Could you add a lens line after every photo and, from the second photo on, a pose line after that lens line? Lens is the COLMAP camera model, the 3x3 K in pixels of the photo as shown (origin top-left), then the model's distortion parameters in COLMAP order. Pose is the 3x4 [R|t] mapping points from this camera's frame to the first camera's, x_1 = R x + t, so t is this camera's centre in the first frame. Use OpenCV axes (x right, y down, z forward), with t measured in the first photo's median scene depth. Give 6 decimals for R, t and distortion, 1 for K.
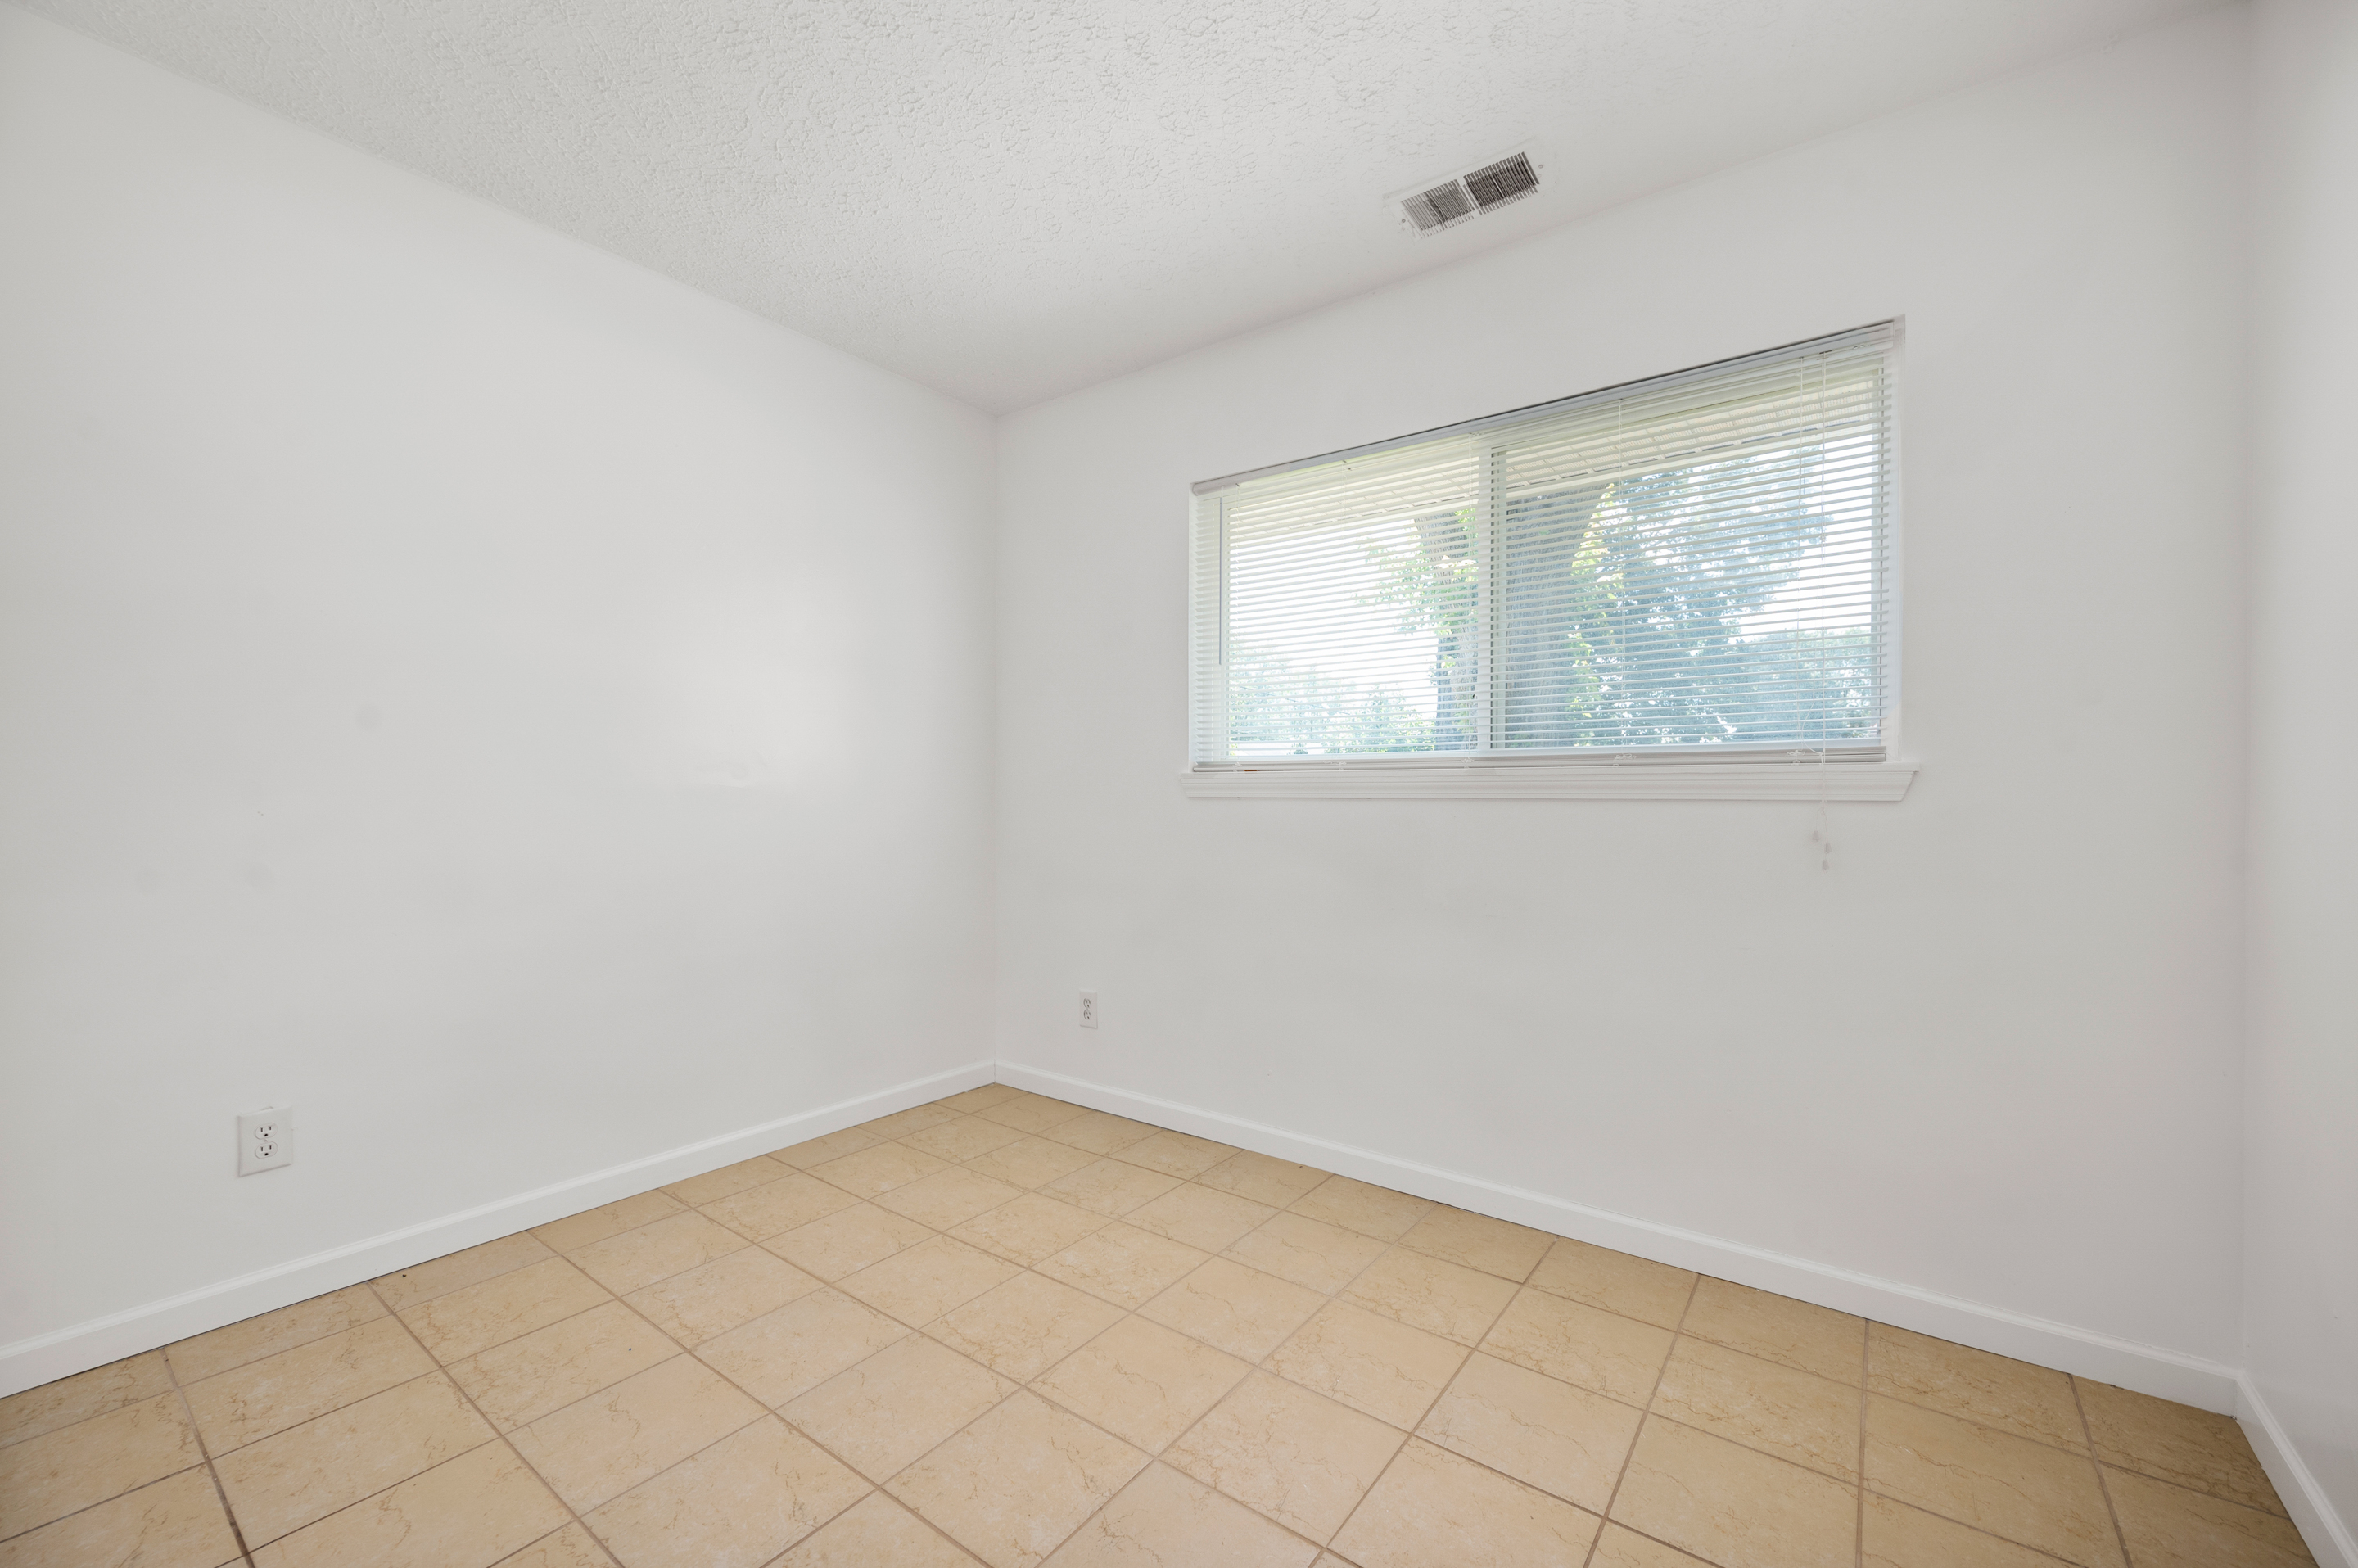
lens RADIAL K [[936.0, 0, 1190.8], [0, 936.0, 788.2], [0, 0, 1]] dist [-0.001788, 0.000072]
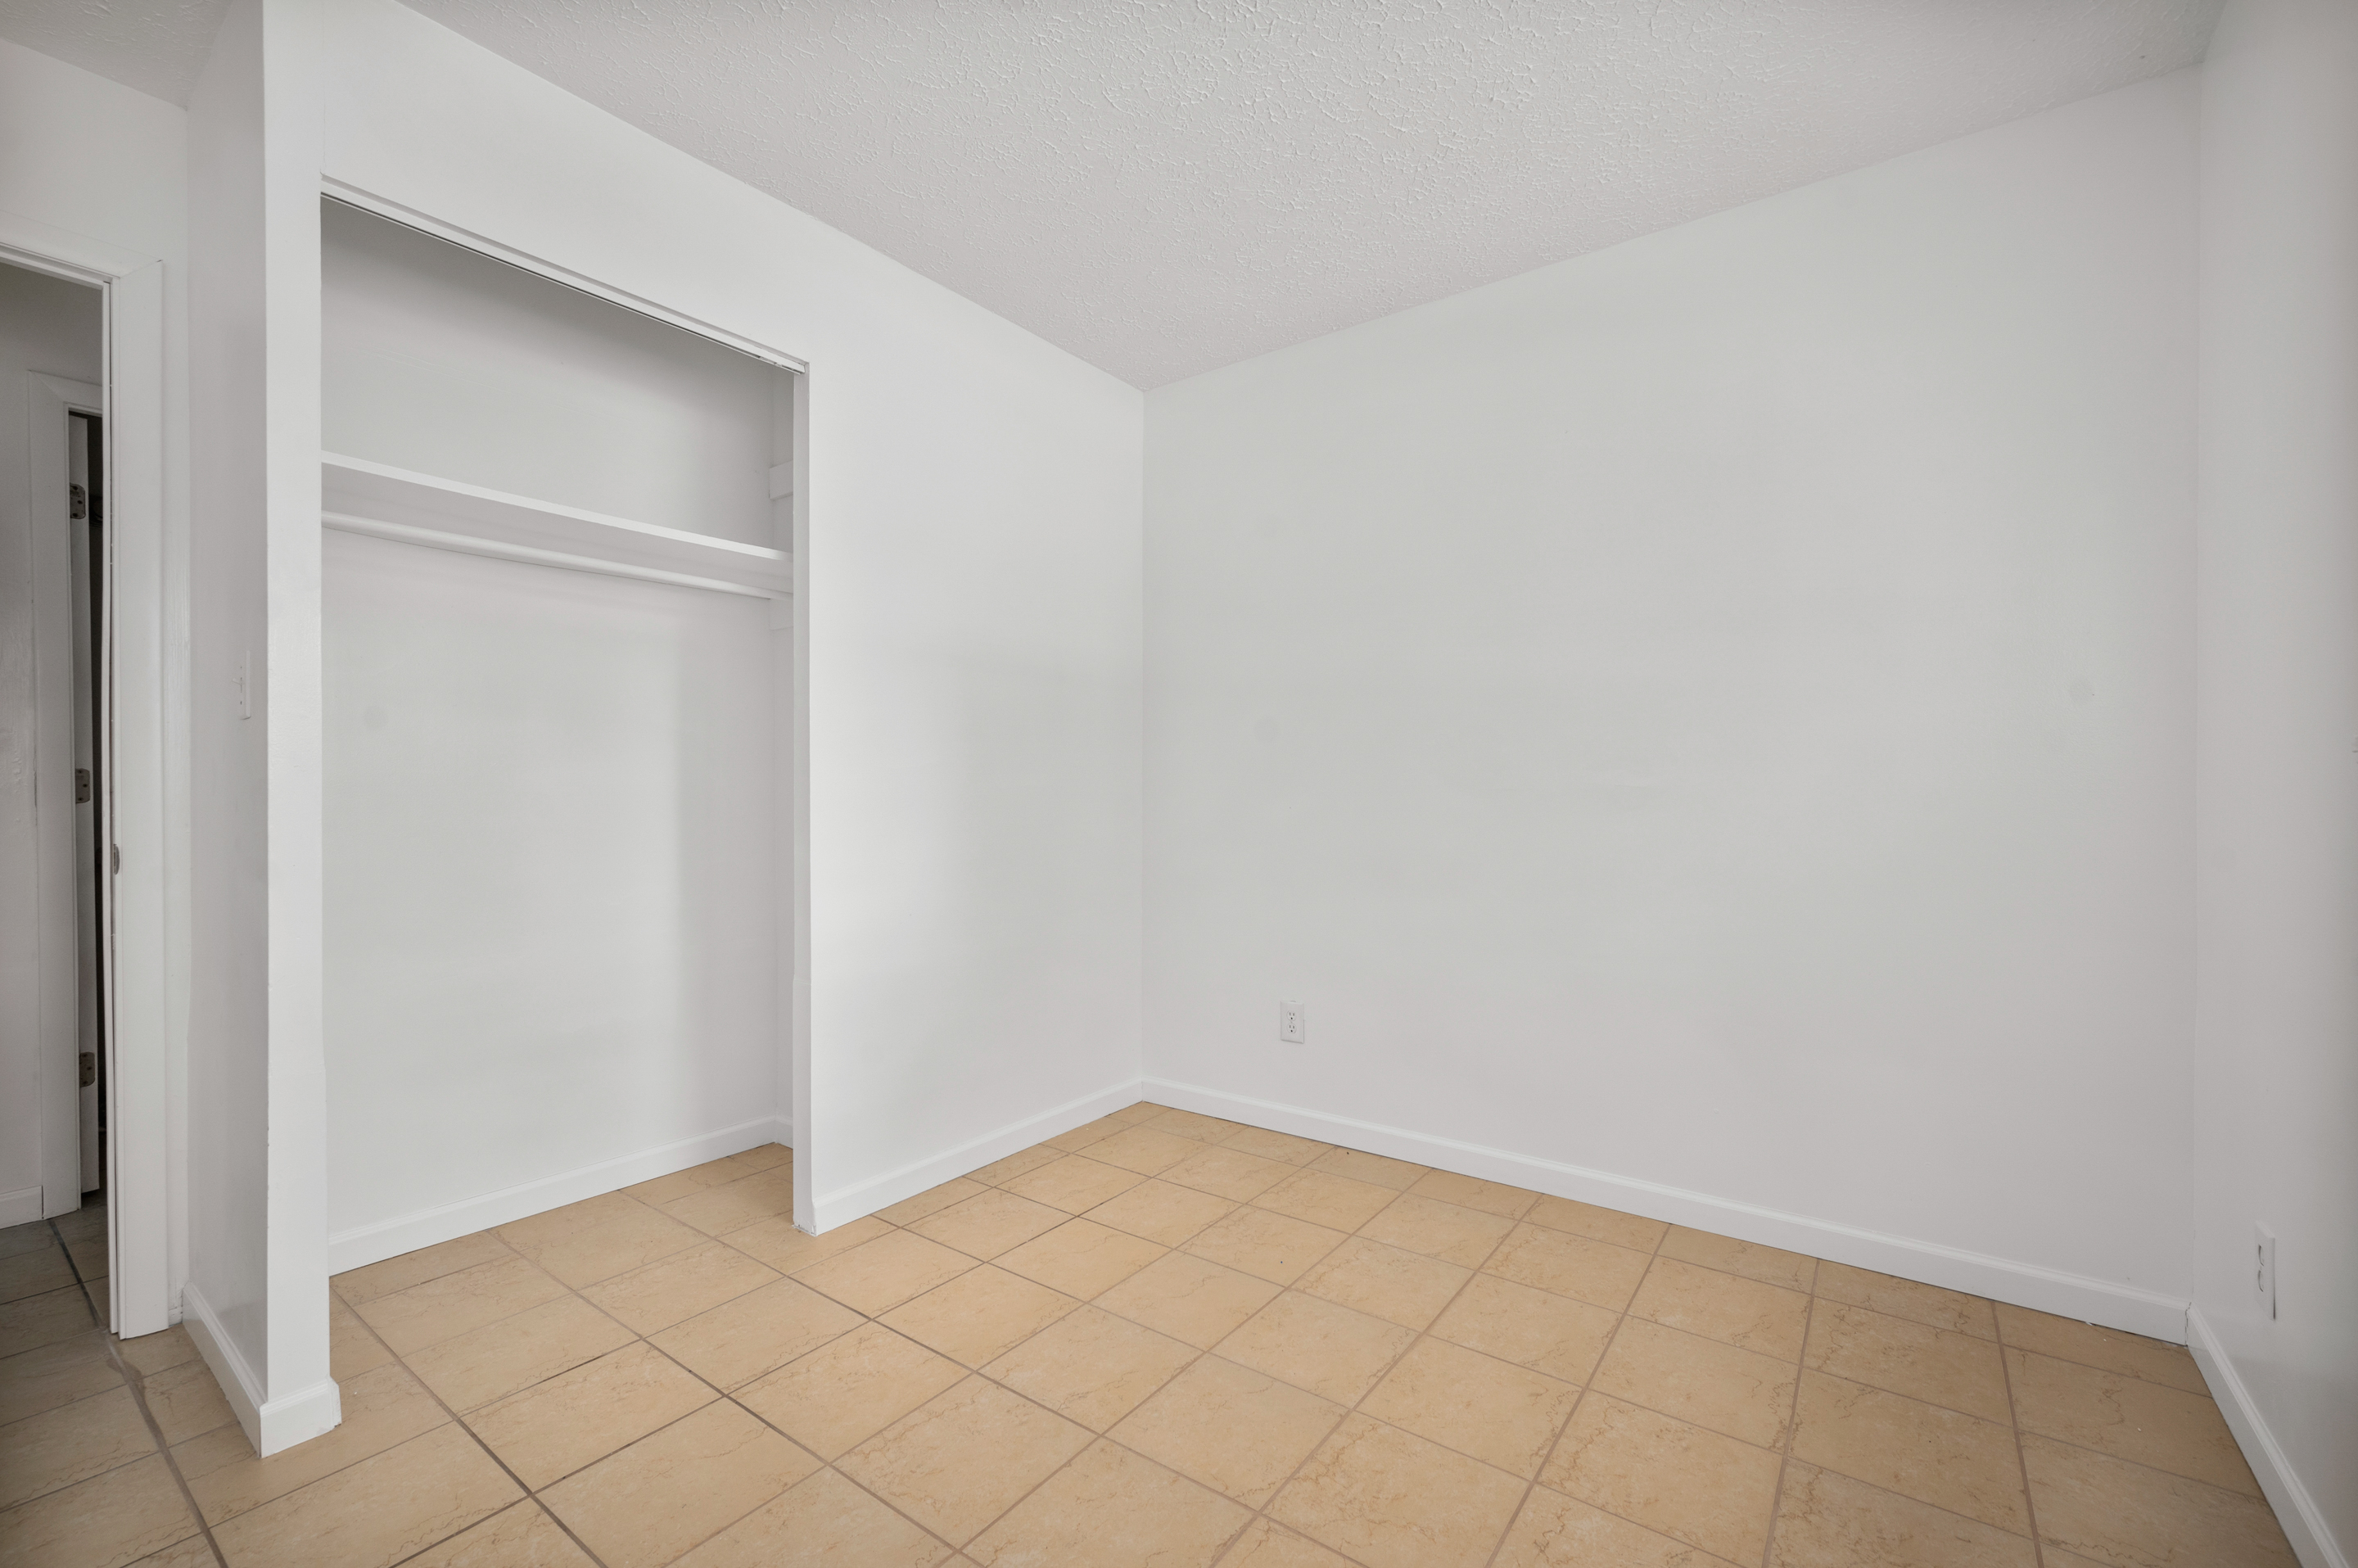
lens RADIAL K [[979.5, 0, 1189.8], [0, 979.5, 793.0], [0, 0, 1]] dist [-0.001260, -0.000091]
pose [[0.004863, -0.001053, -0.999988, 0.589600], [0.014150, 0.999899, -0.000984, 0.003121], [0.999888, -0.014145, 0.004878, 0.809426]]
